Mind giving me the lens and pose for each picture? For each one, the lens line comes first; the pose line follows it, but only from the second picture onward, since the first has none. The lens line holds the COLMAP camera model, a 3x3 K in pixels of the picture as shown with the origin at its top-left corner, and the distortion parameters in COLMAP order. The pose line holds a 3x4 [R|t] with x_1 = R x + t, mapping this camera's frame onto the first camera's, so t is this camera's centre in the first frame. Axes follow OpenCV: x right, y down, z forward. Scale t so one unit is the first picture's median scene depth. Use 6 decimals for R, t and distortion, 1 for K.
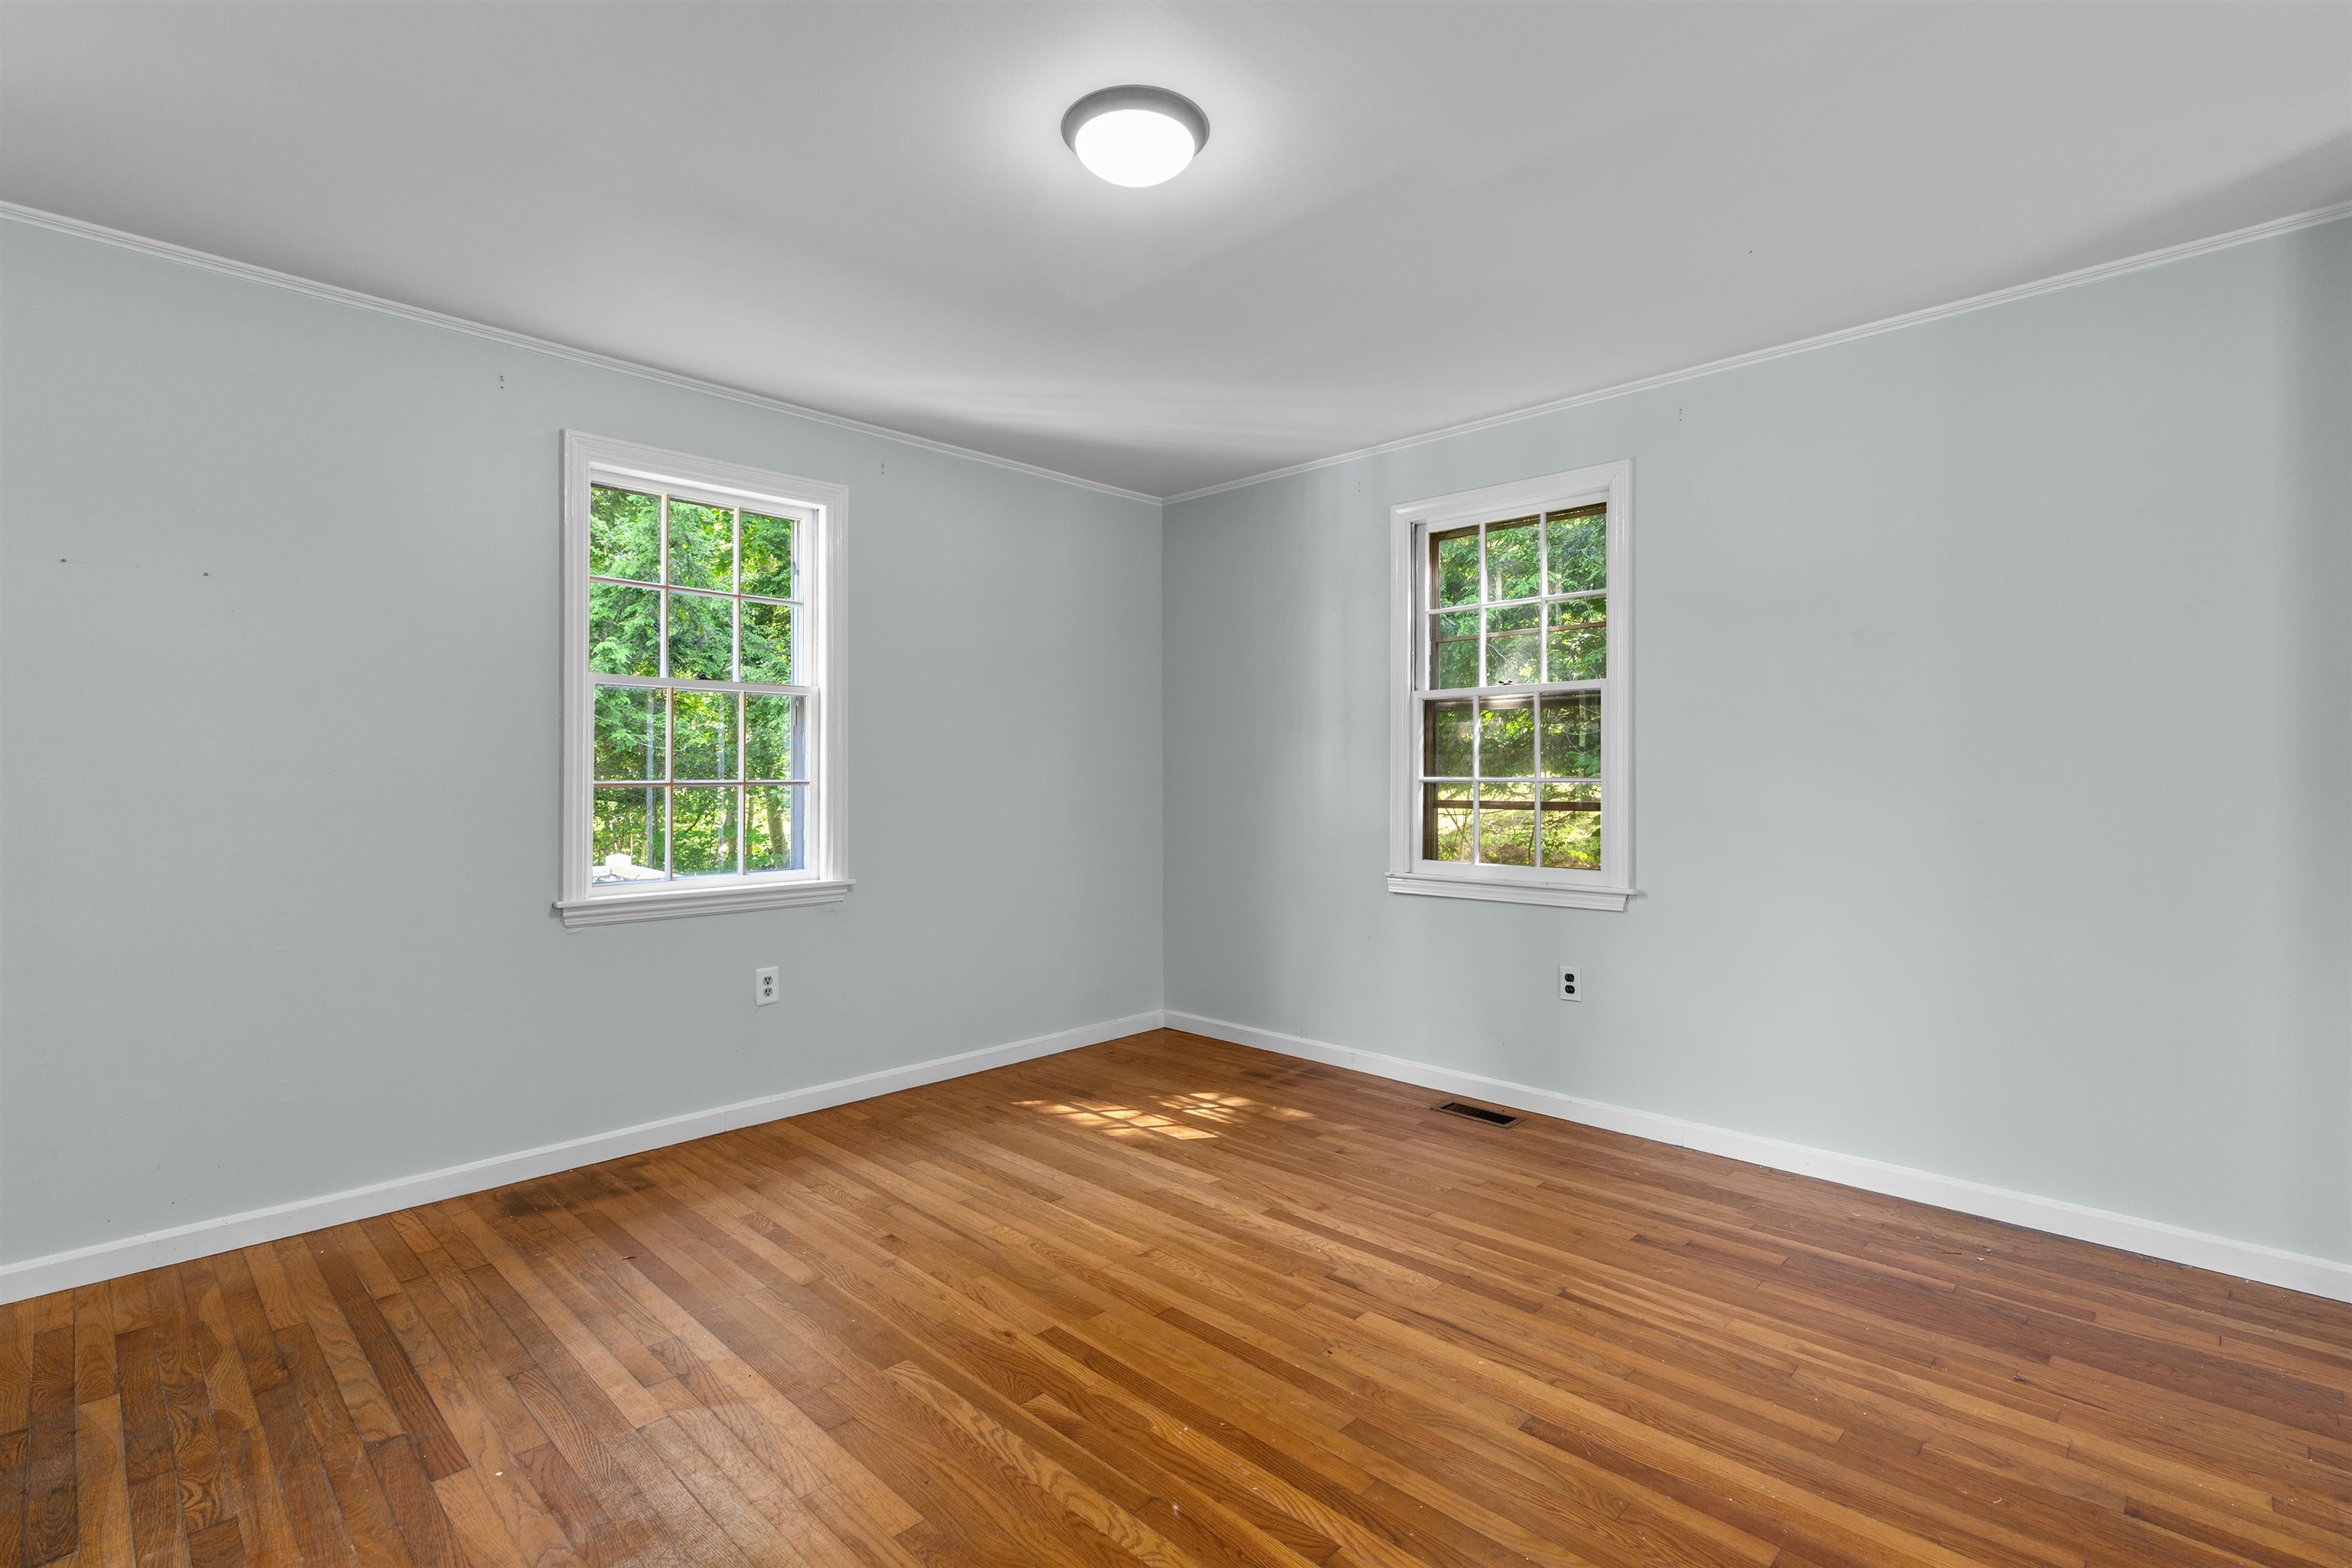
lens RADIAL K [[1059.8, 0, 1171.8], [0, 1059.8, 782.2], [0, 0, 1]] dist [0.001732, 0.000280]
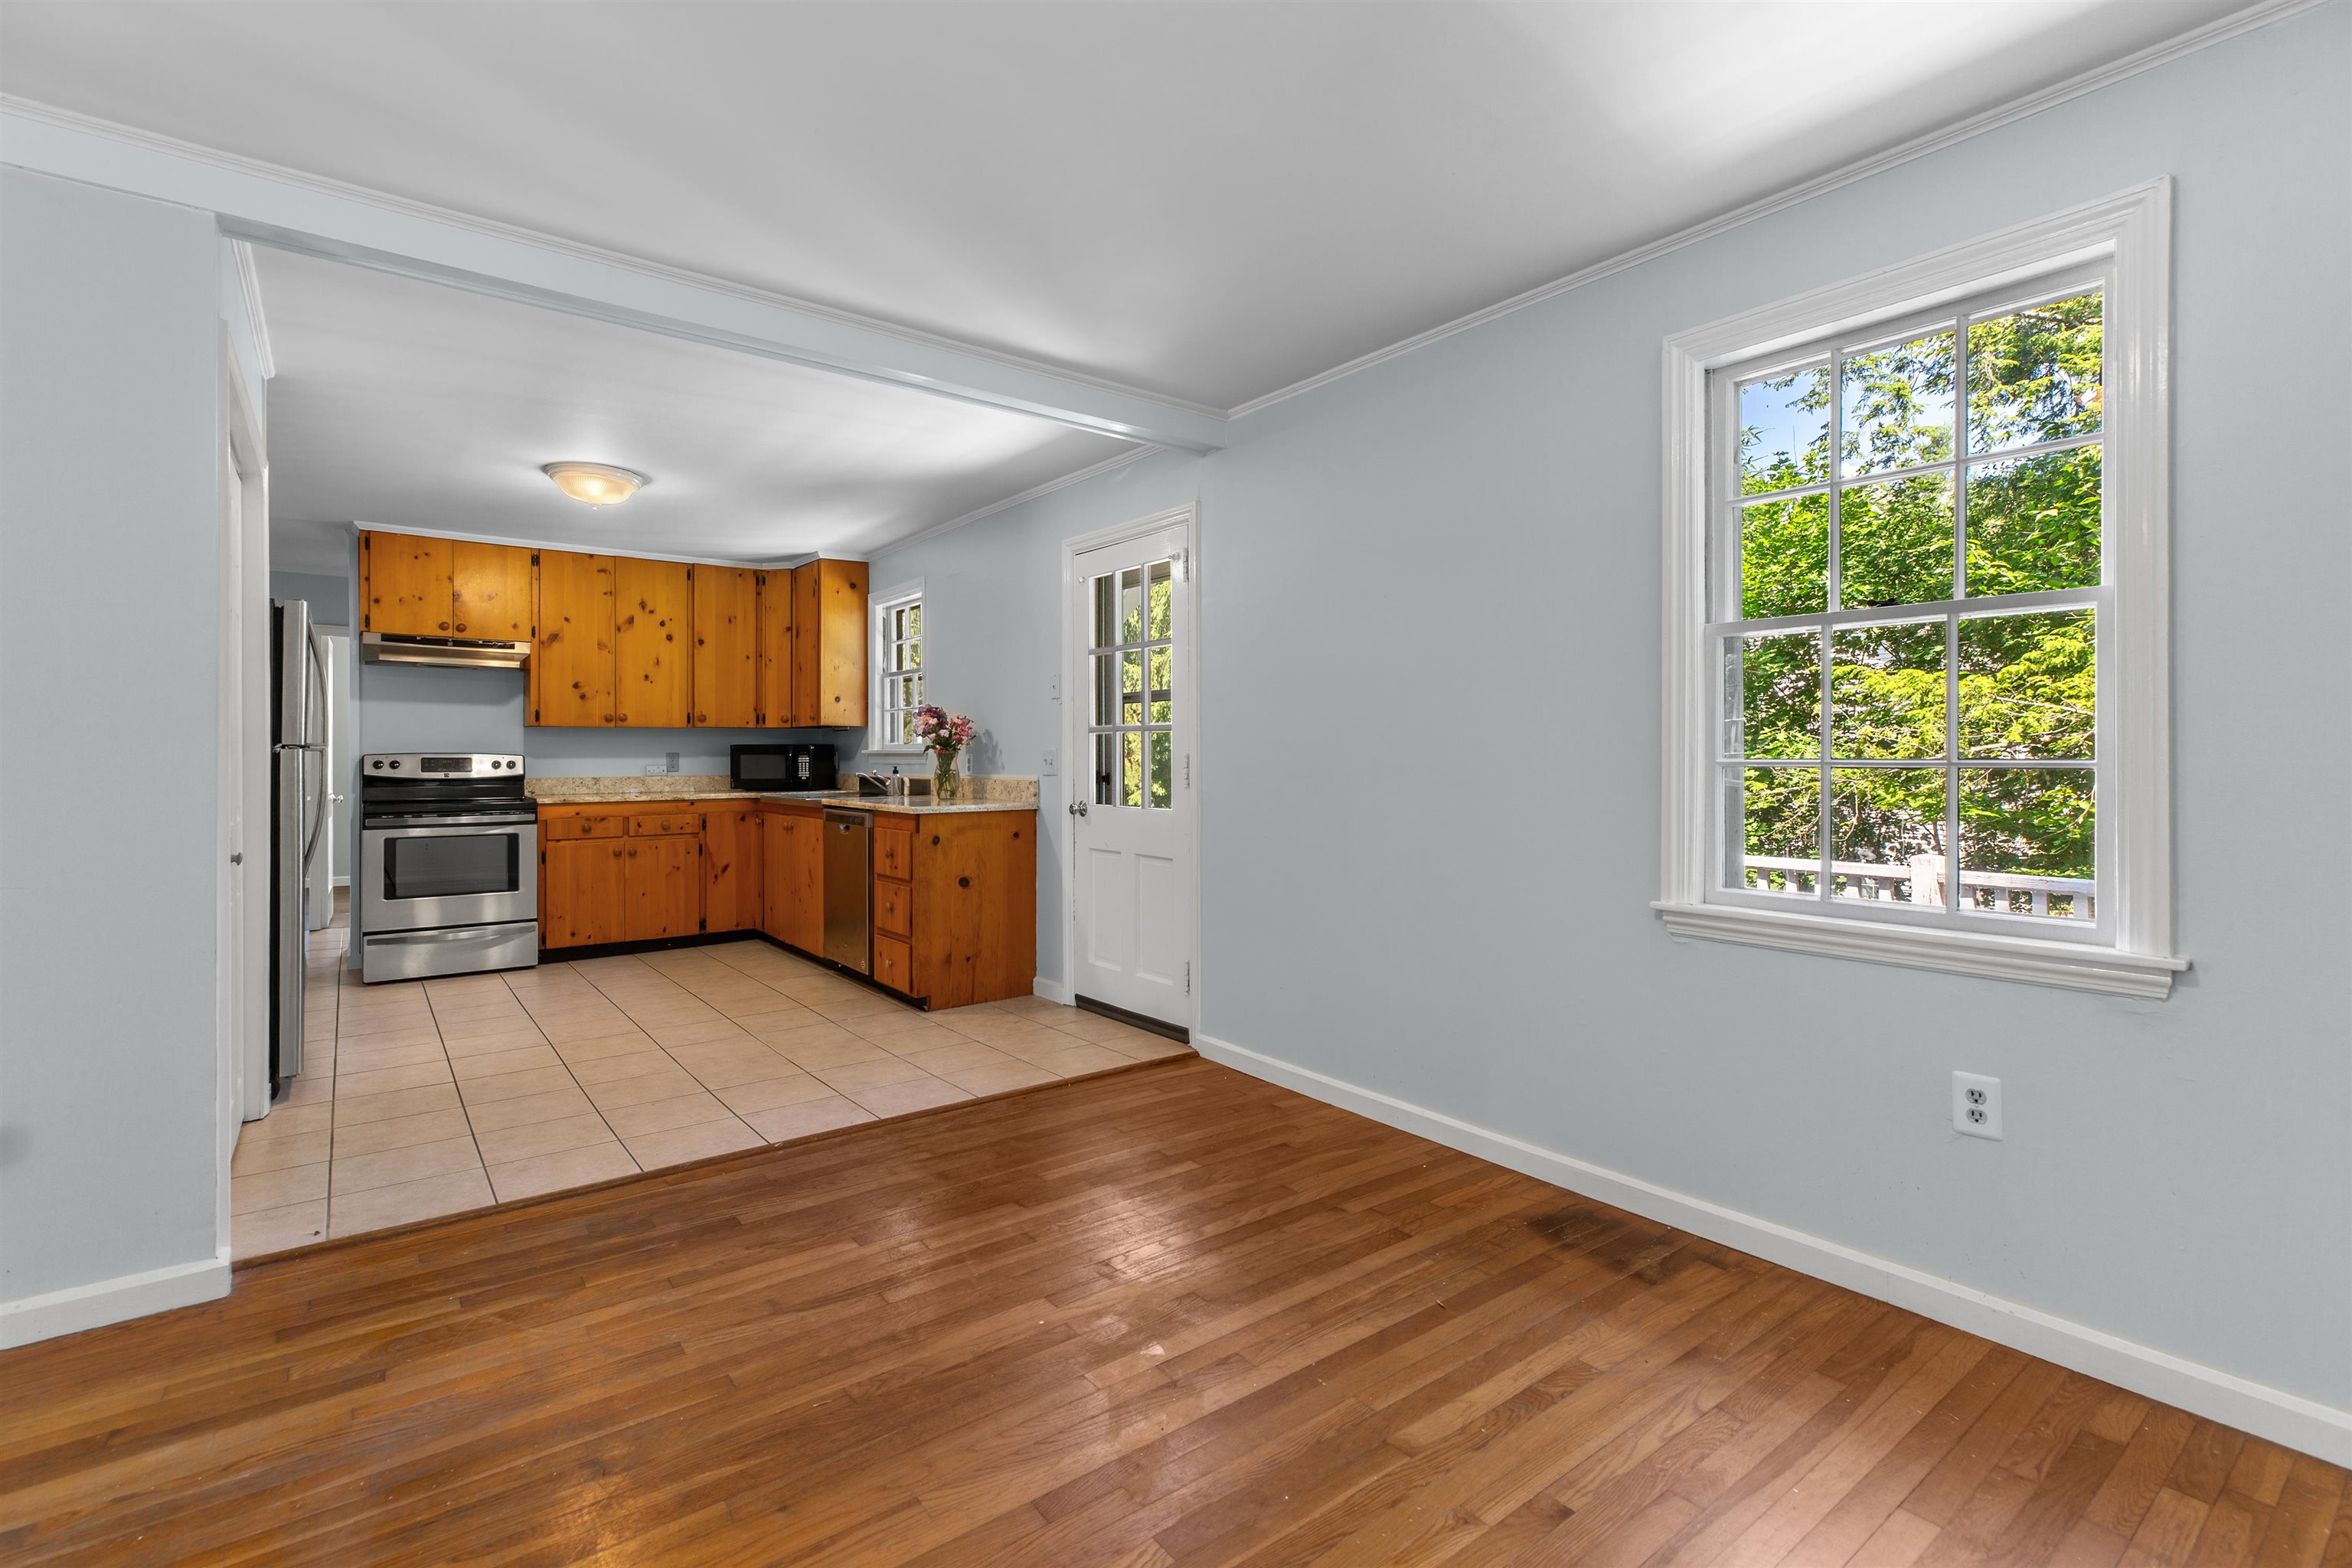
lens RADIAL K [[1059.8, 0, 1152.9], [0, 1059.8, 748.4], [0, 0, 1]] dist [0.001732, 0.000280]
pose [[-0.146445, -0.004997, -0.989206, 0.363172], [-0.000282, 0.999987, -0.005010, -0.003893], [0.989219, -0.000455, -0.146444, 0.840115]]
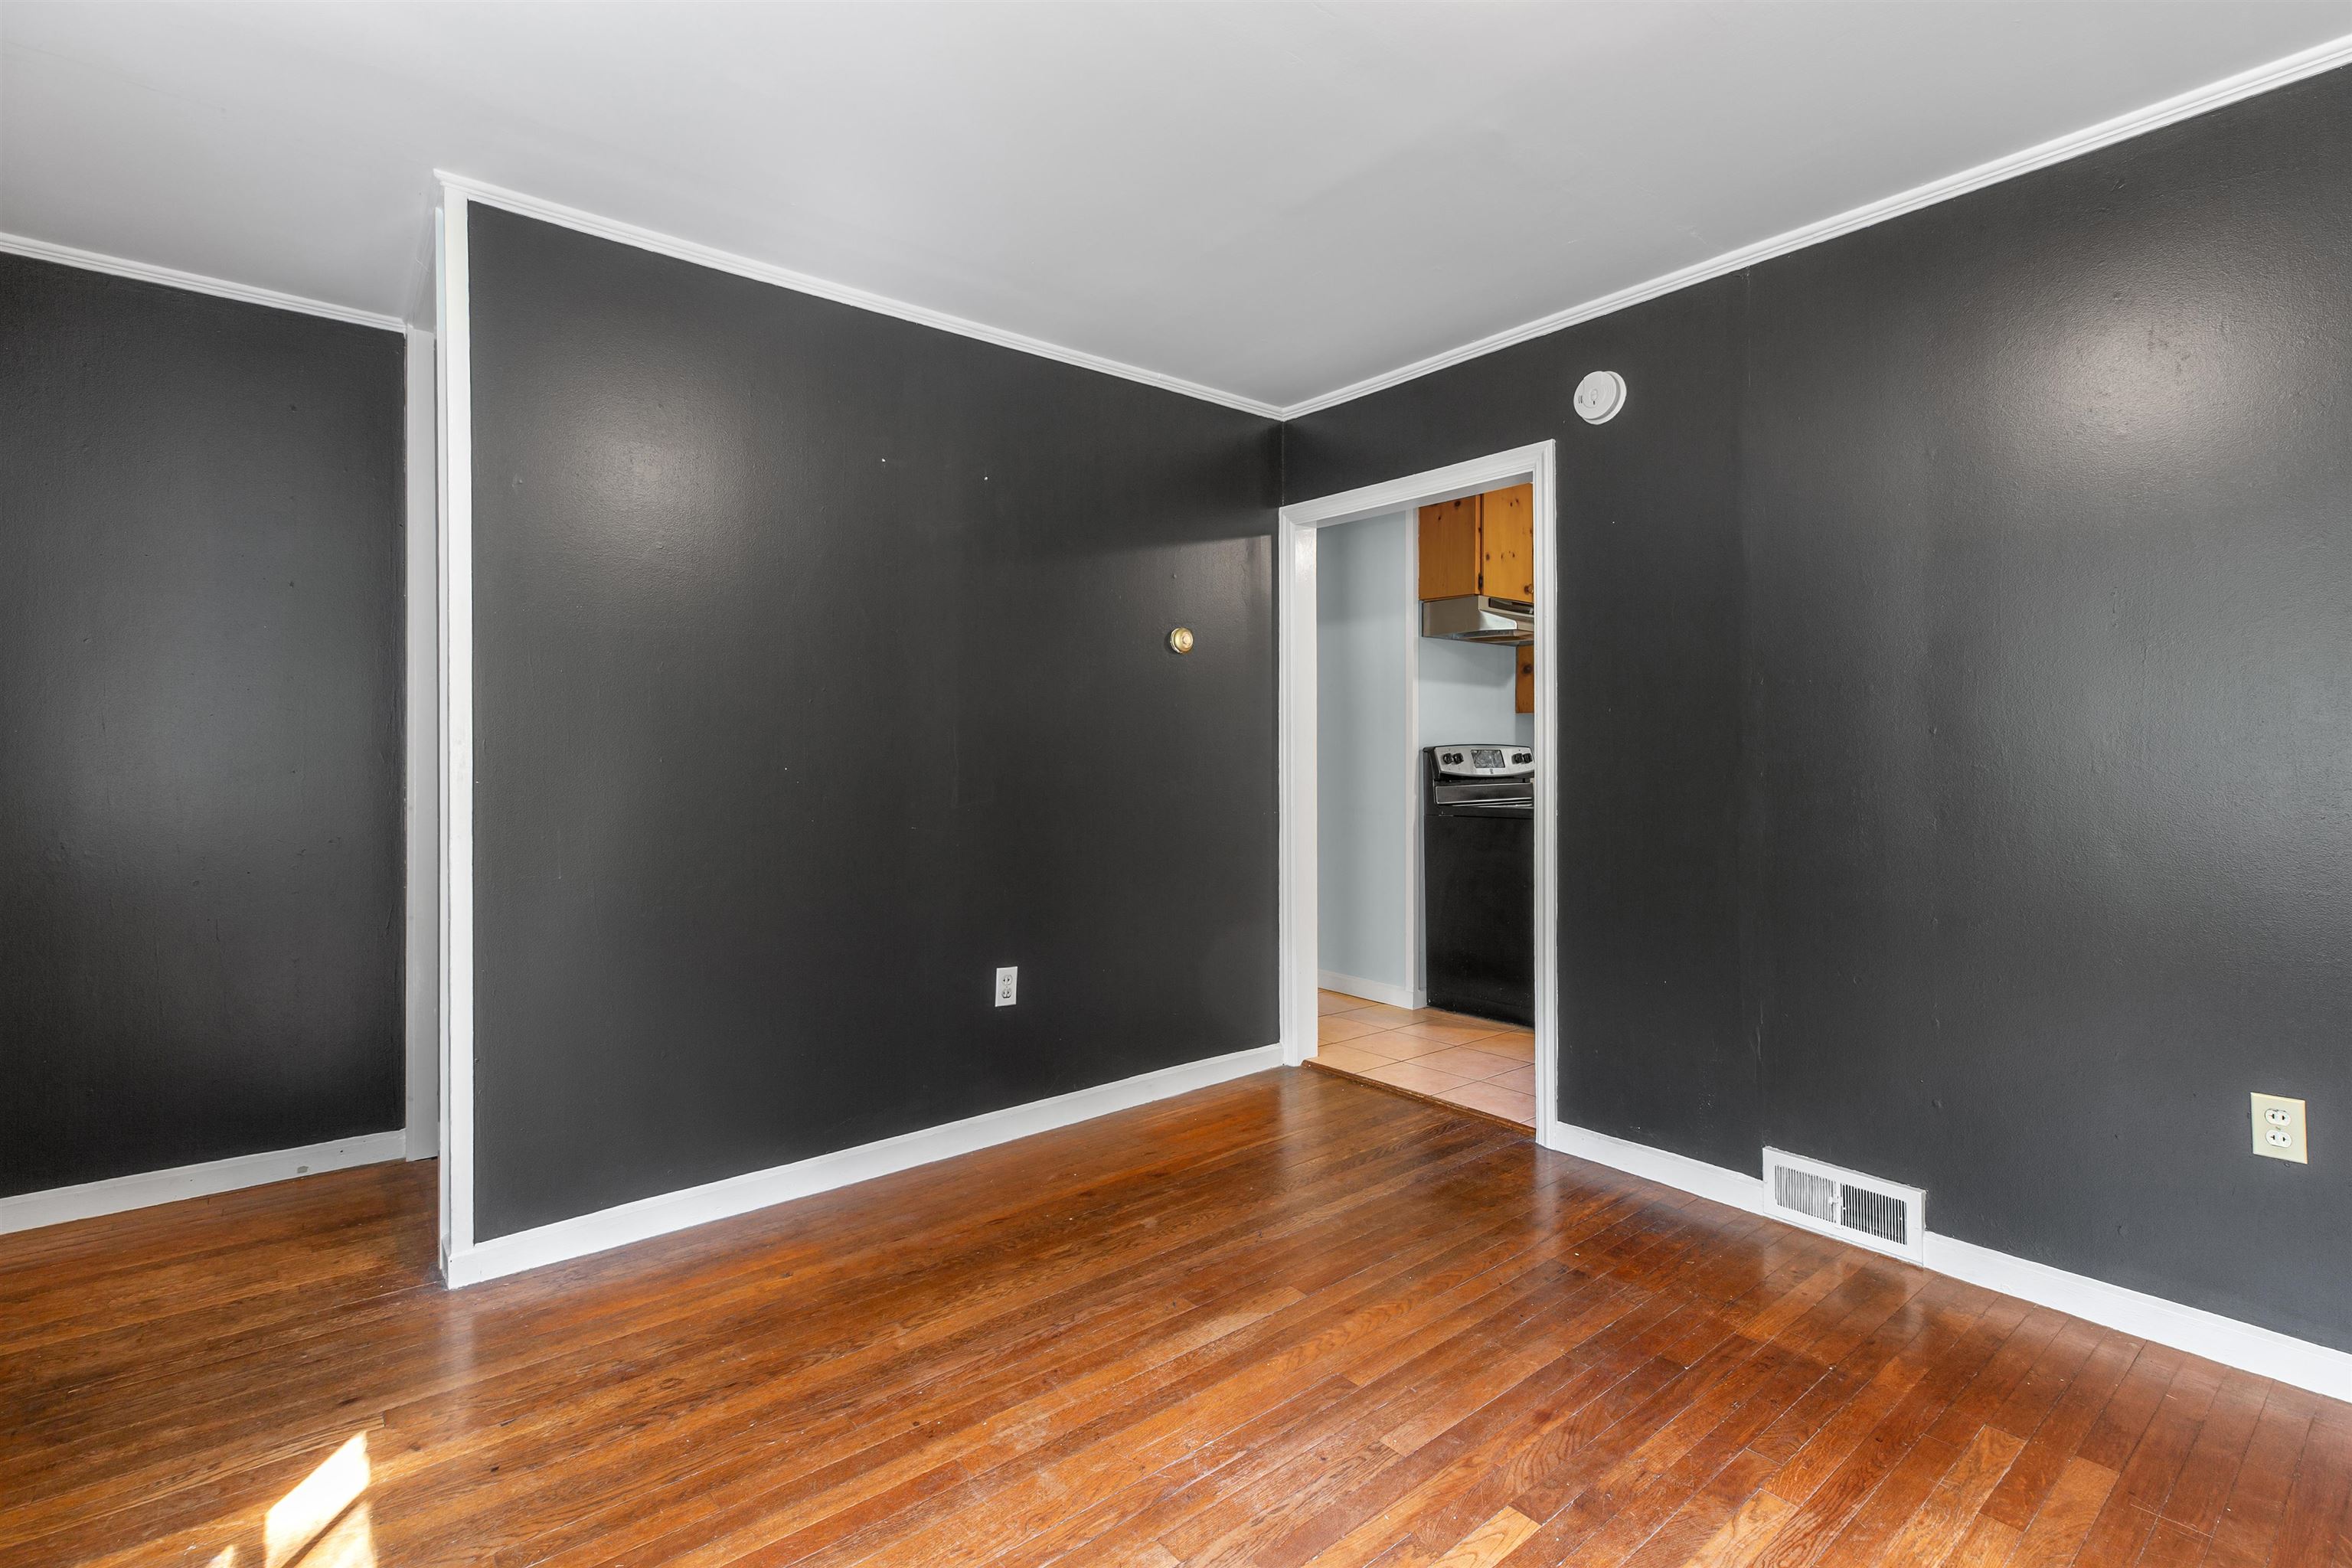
lens RADIAL K [[1059.8, 0, 1180.7], [0, 1059.8, 760.1], [0, 0, 1]] dist [0.001732, 0.000280]
pose [[-0.114469, 0.008099, -0.993394, 0.278032], [0.005006, 0.999959, 0.007576, 0.005349], [0.993414, -0.004105, -0.114505, -1.281630]]
